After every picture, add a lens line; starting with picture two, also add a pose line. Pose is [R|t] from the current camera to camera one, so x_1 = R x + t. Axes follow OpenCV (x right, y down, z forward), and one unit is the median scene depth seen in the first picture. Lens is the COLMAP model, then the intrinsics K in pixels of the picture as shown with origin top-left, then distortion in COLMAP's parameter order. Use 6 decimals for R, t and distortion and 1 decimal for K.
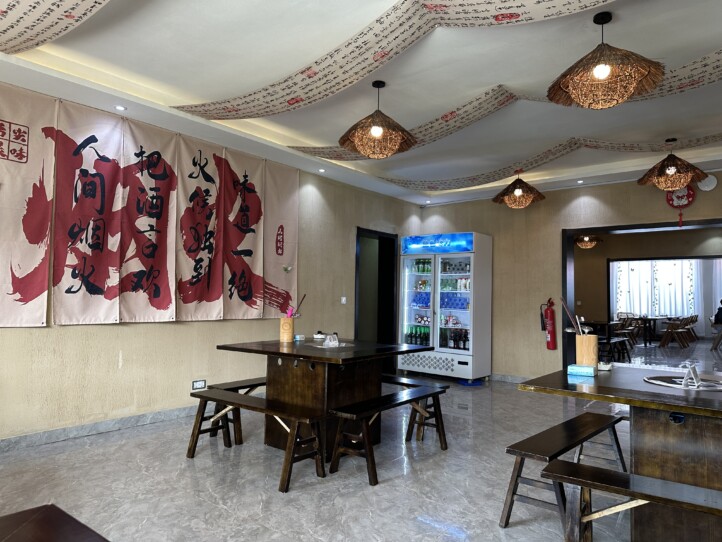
lens RADIAL K [[513.7, 0, 360.2], [0, 513.7, 271.3], [0, 0, 1]] dist [-0.011151, -0.020481]
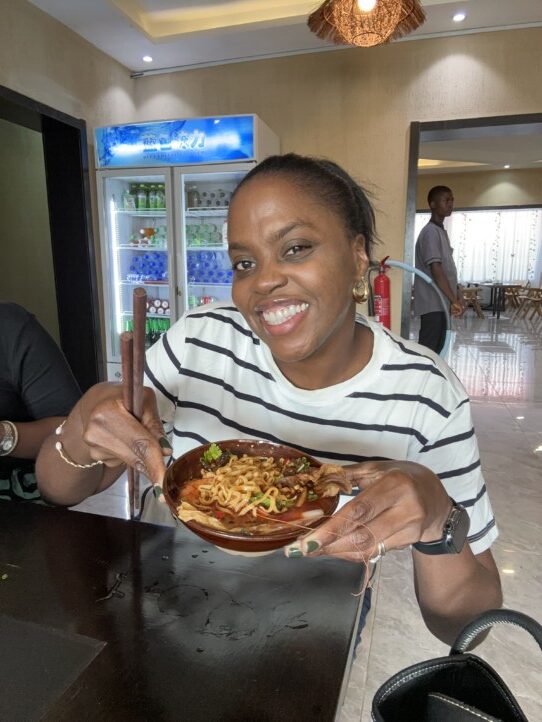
lens RADIAL K [[487.4, 0, 268.7], [0, 487.4, 361.8], [0, 0, 1]] dist [0.006521, -0.004720]
pose [[0.926456, -0.096095, 0.363930, 0.046495], [0.007694, 0.971495, 0.236935, 0.034027], [-0.376324, -0.216710, 0.900787, 0.509793]]
